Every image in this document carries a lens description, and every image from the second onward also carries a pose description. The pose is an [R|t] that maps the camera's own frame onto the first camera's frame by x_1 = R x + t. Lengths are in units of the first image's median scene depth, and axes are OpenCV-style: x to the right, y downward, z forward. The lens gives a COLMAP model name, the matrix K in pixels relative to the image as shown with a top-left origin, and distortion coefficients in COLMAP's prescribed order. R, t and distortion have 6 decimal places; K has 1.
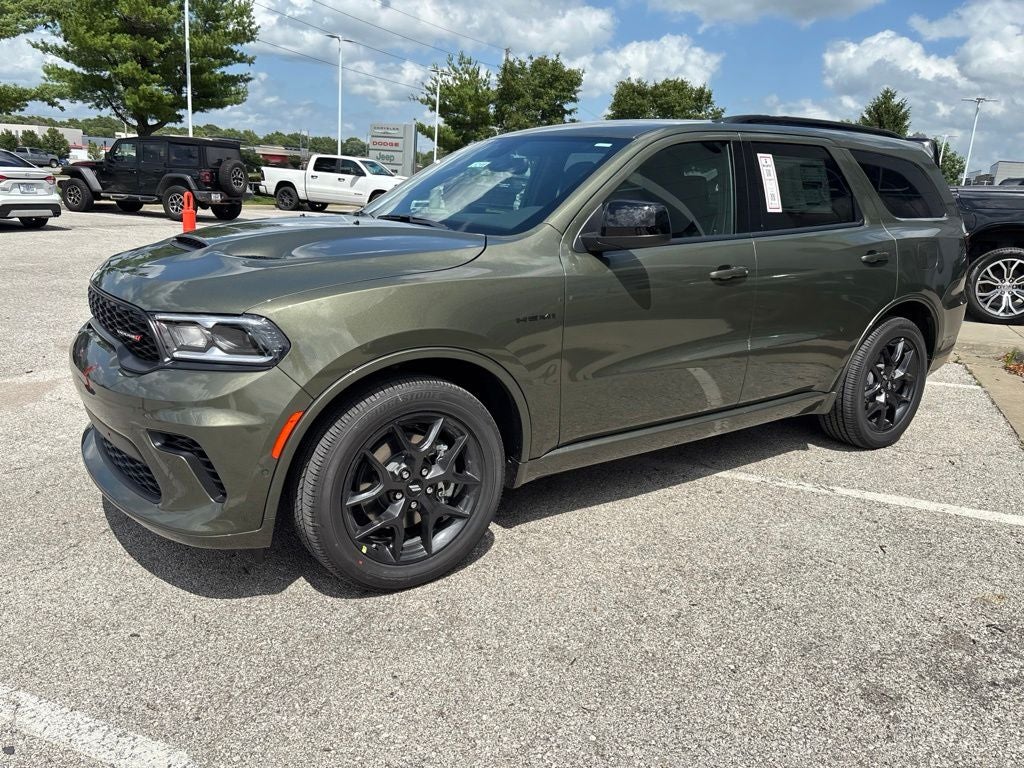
lens RADIAL K [[837.9, 0, 508.9], [0, 837.9, 387.3], [0, 0, 1]] dist [0.032440, -0.036482]
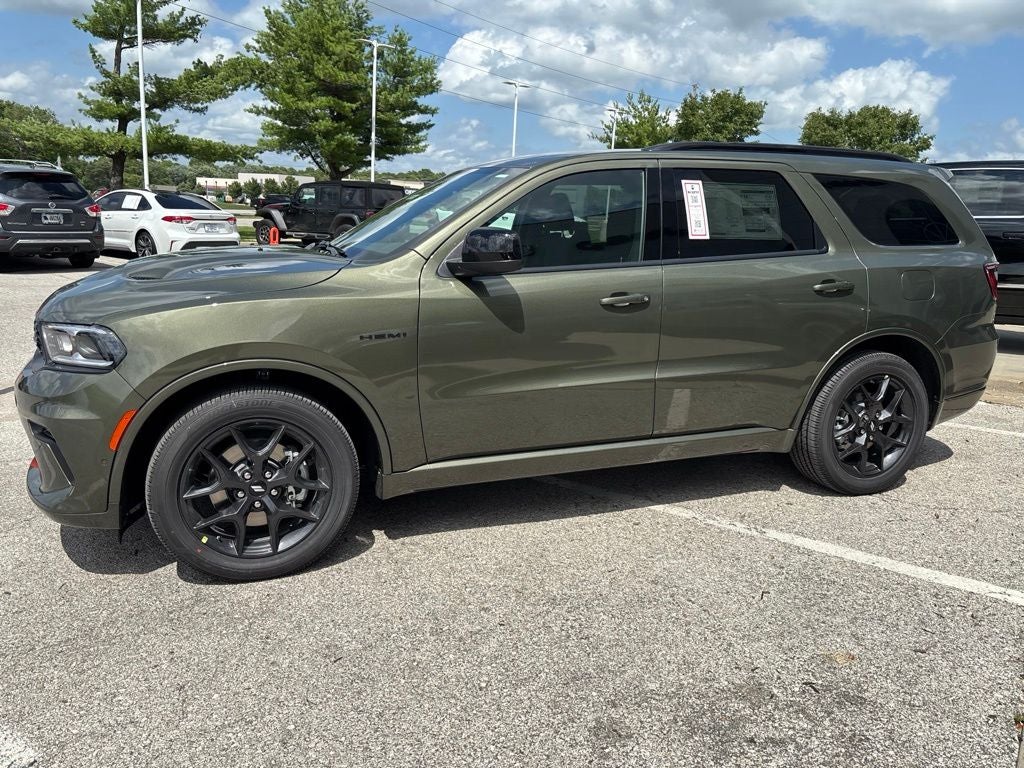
lens RADIAL K [[837.9, 0, 508.1], [0, 837.9, 375.3], [0, 0, 1]] dist [0.032440, -0.036482]
pose [[0.965144, 0.034758, -0.259402, 0.360523], [-0.049271, 0.997551, -0.049653, 0.008572], [0.257040, 0.060703, 0.964492, 0.012775]]
